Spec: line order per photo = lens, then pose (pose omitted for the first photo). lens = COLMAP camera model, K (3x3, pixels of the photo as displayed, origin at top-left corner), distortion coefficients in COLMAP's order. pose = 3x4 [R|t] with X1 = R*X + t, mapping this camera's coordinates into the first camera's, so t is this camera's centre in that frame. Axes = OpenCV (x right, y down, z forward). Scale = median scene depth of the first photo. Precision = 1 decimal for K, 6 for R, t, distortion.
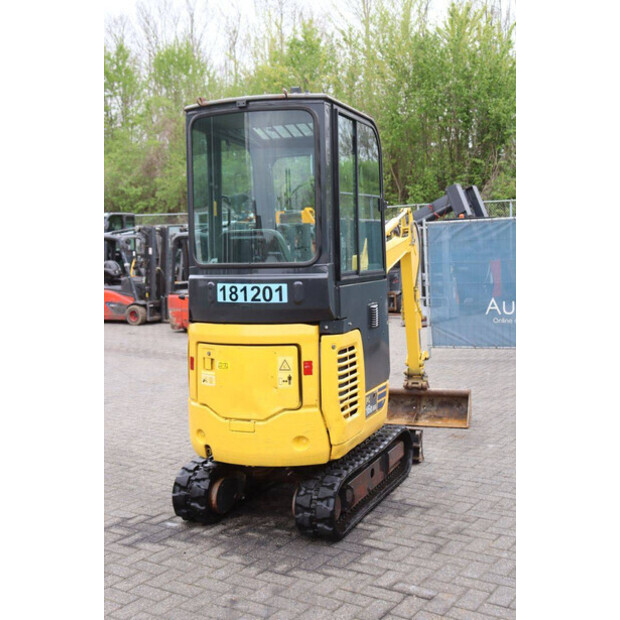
lens RADIAL K [[801.1, 0, 311.3], [0, 801.1, 310.2], [0, 0, 1]] dist [0.001368, 0.268910]
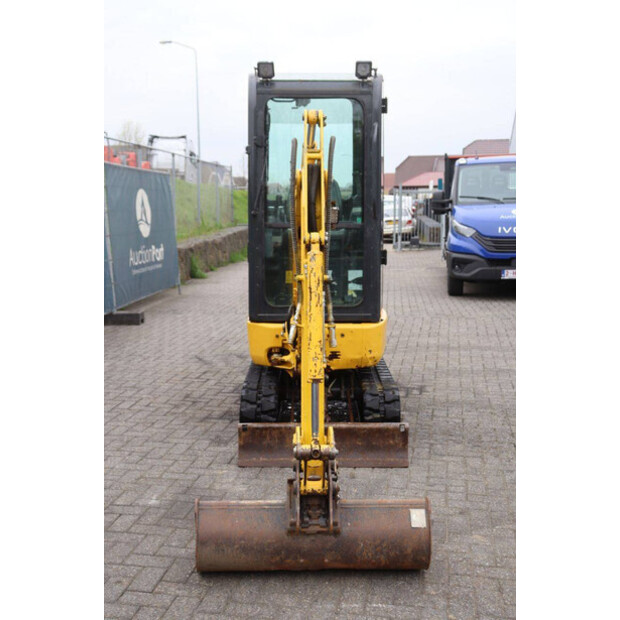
lens RADIAL K [[829.8, 0, 309.5], [0, 829.8, 309.1], [0, 0, 1]] dist [0.046178, 0.057605]
pose [[-0.918593, 0.075165, -0.387992, 0.529959], [-0.011141, 0.976432, 0.215539, -0.192315], [0.395049, 0.202315, -0.896106, 2.405396]]
